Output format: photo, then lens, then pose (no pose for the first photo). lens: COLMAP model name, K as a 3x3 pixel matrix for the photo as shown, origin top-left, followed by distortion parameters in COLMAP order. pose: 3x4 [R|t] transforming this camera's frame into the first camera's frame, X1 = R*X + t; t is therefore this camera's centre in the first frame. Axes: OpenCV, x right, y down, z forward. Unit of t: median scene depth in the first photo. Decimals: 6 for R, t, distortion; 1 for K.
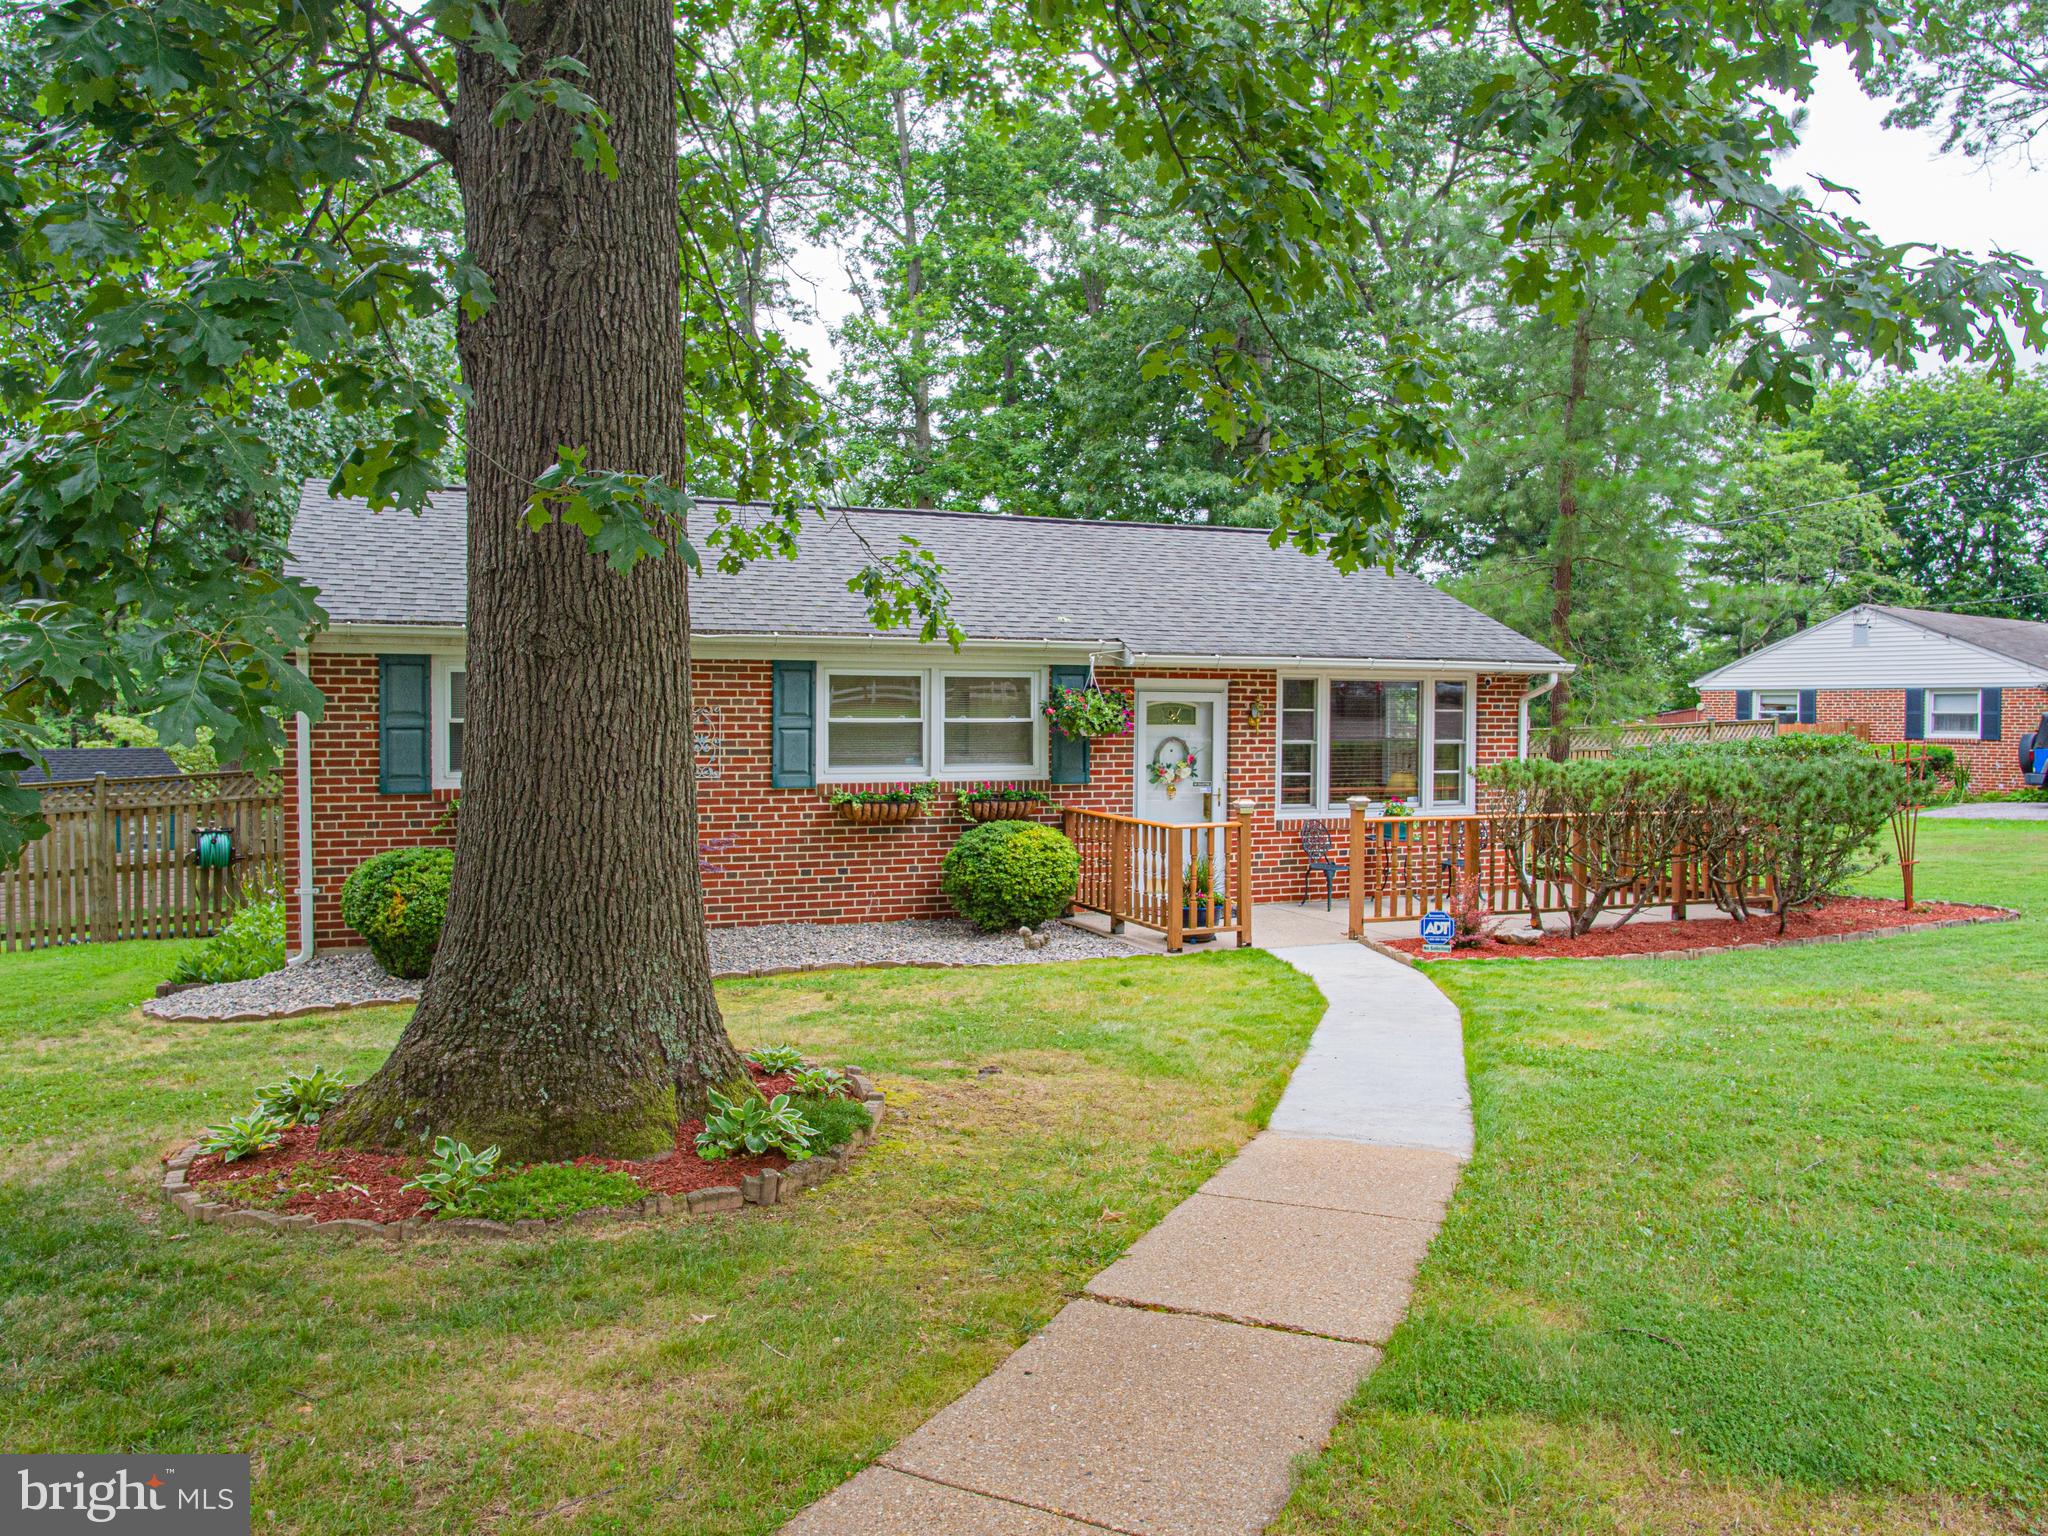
lens RADIAL K [[1553.1, 0, 1017.9], [0, 1553.1, 744.3], [0, 0, 1]] dist [-0.034122, 0.004276]
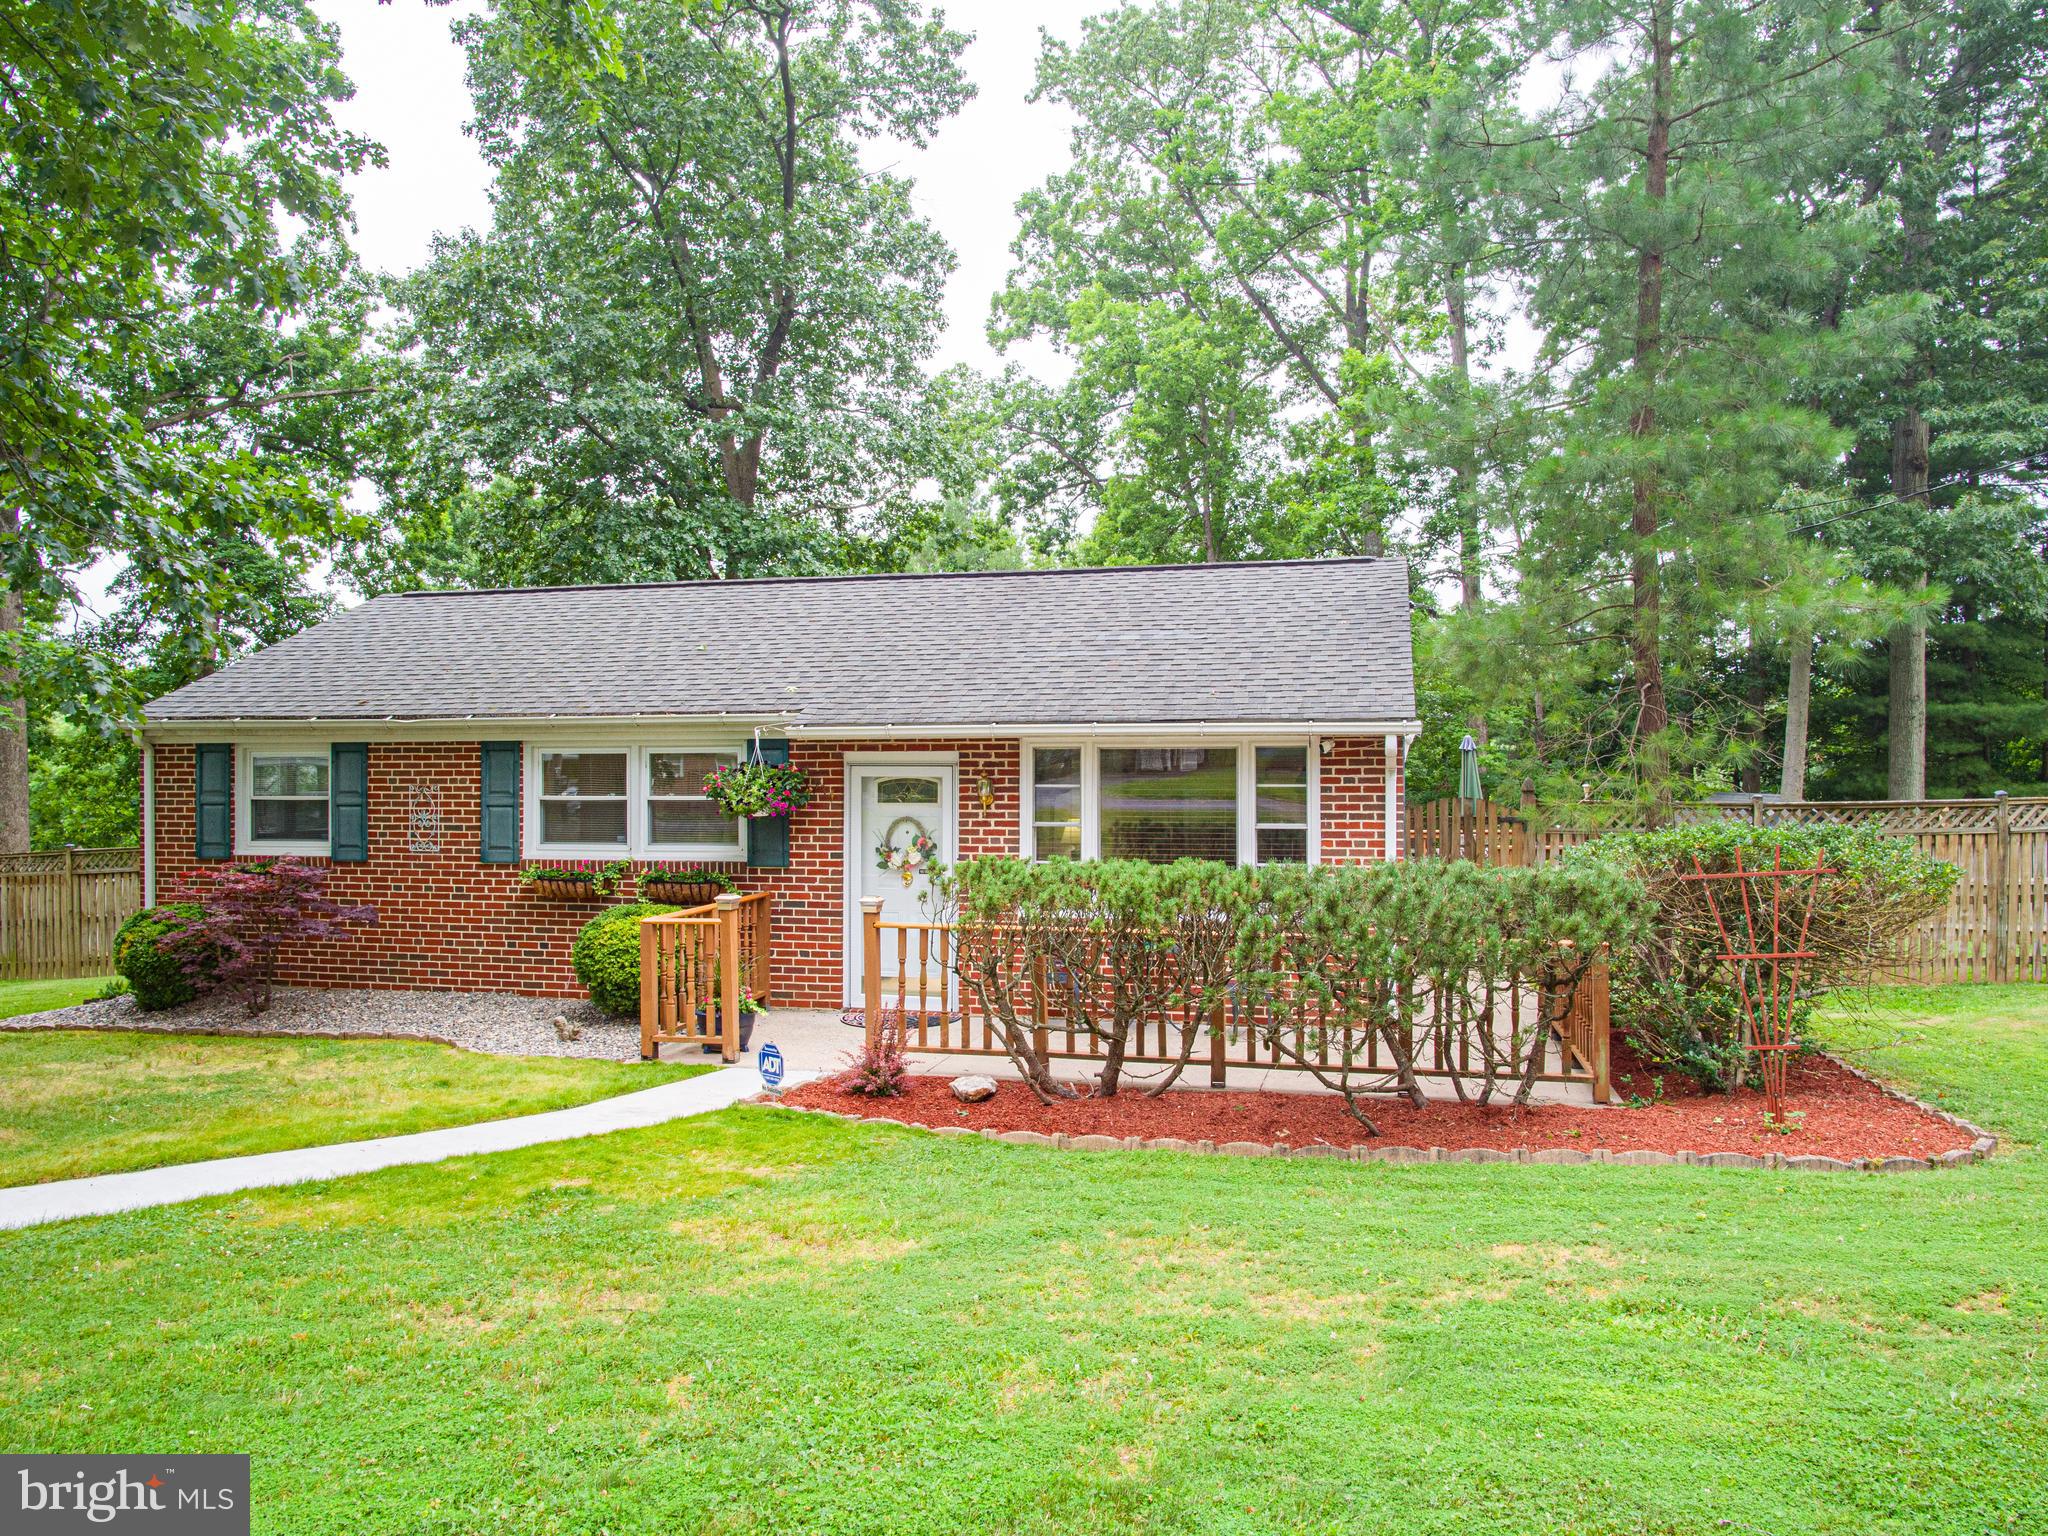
lens RADIAL K [[1467.5, 0, 1039.6], [0, 1467.5, 765.9], [0, 0, 1]] dist [-0.028413, 0.000118]
pose [[0.808929, -0.010993, -0.587804, 0.724510], [-0.008510, 0.999501, -0.030405, -0.010190], [0.587845, 0.029598, 0.808432, 0.411718]]
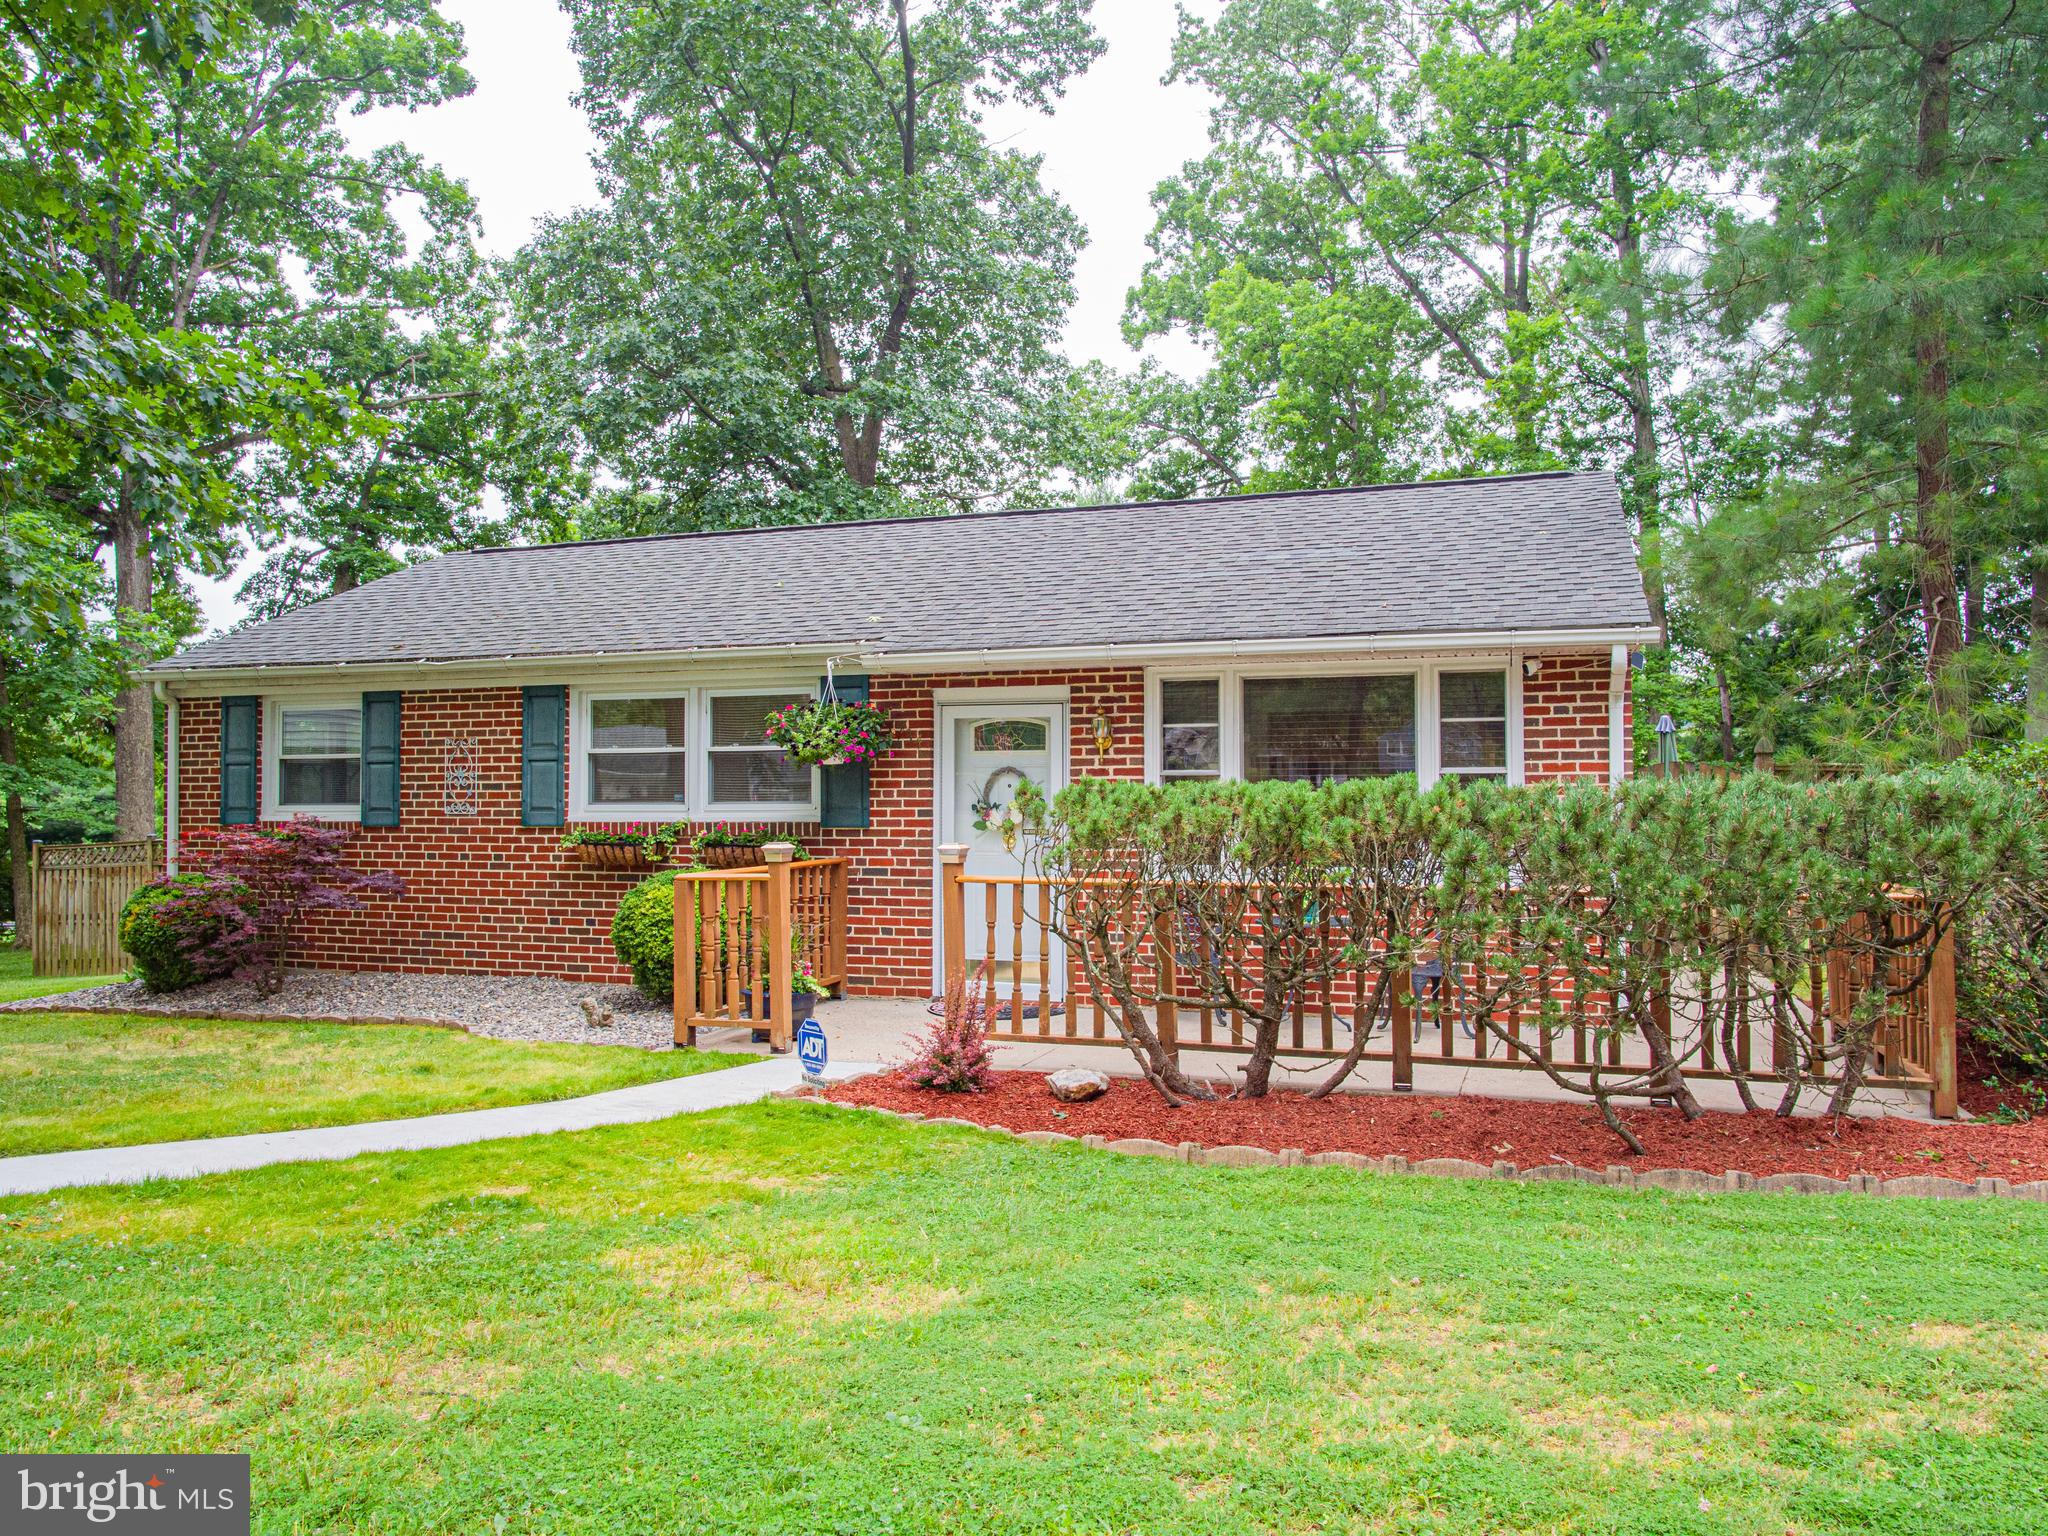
lens RADIAL K [[1490.9, 0, 1035.2], [0, 1490.9, 760.8], [0, 0, 1]] dist [-0.031249, 0.005832]
pose [[0.748119, -0.026049, -0.663053, 0.640270], [-0.010204, 0.998659, -0.050746, 0.030839], [0.663486, 0.044729, 0.746850, 0.537889]]
